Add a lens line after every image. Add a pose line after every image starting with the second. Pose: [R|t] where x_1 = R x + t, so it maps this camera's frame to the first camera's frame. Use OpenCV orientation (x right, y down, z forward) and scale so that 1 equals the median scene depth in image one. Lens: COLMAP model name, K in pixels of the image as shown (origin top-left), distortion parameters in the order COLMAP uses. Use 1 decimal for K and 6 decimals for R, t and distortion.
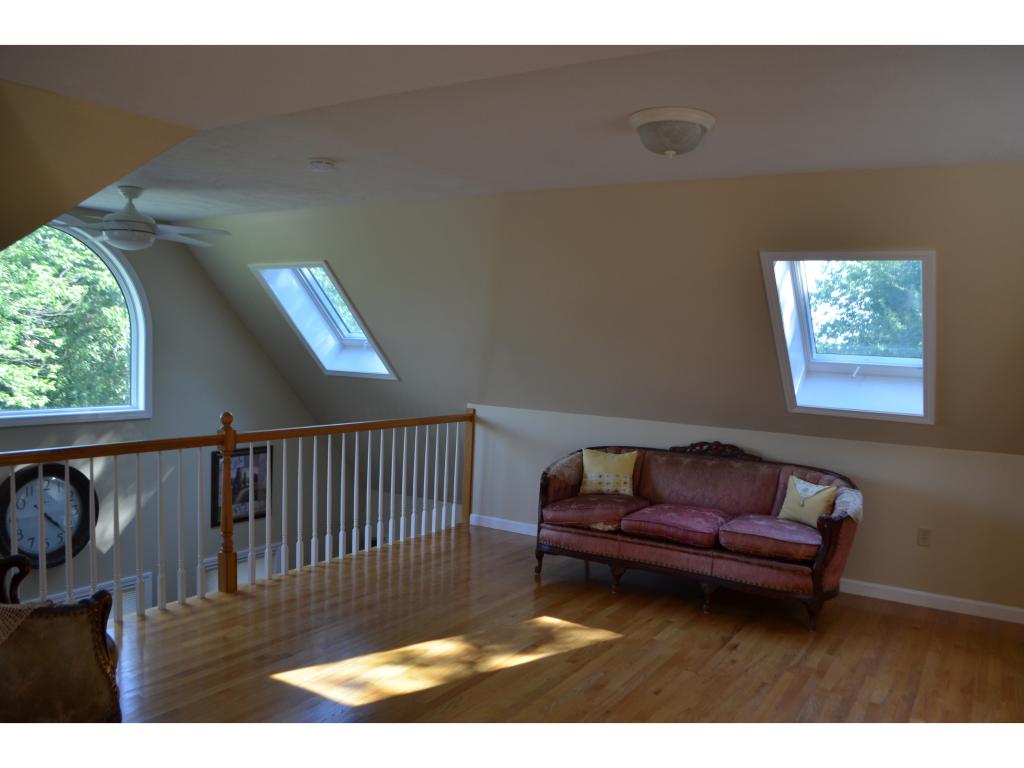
lens RADIAL K [[806.5, 0, 515.0], [0, 806.5, 389.8], [0, 0, 1]] dist [-0.064800, -0.004293]
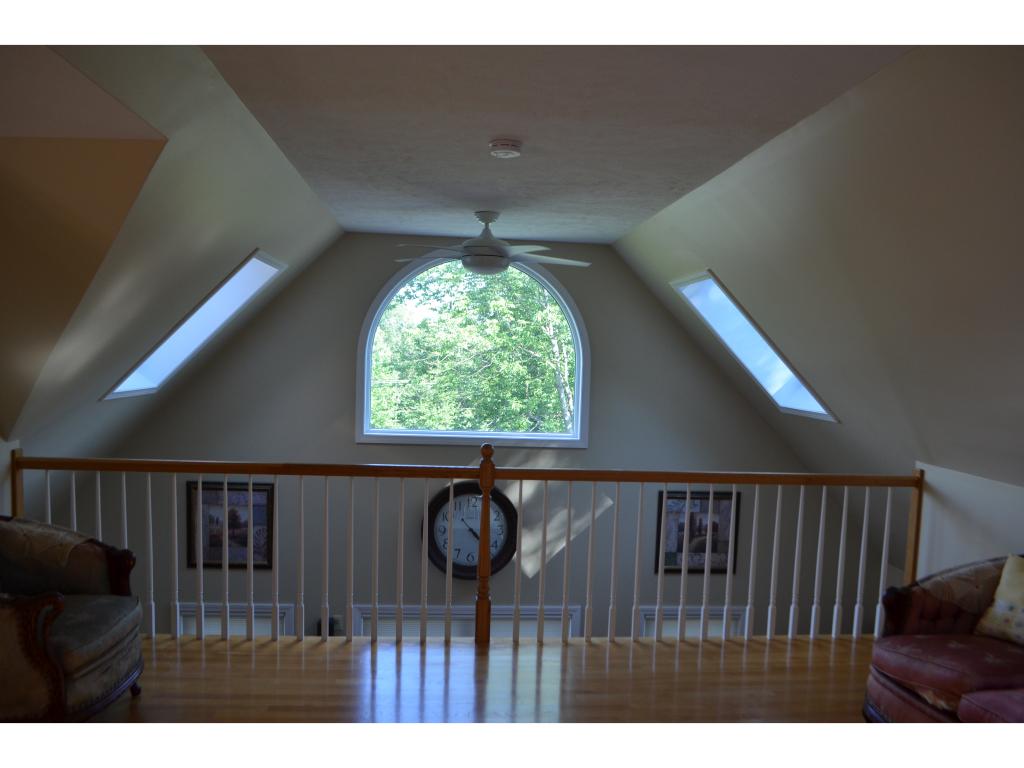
lens RADIAL K [[806.5, 0, 509.7], [0, 806.5, 388.8], [0, 0, 1]] dist [-0.064800, -0.004293]
pose [[0.610746, 0.019088, -0.791596, 0.260755], [-0.058157, 0.998091, -0.020803, -0.010417], [0.789688, 0.058743, 0.610690, 0.316898]]
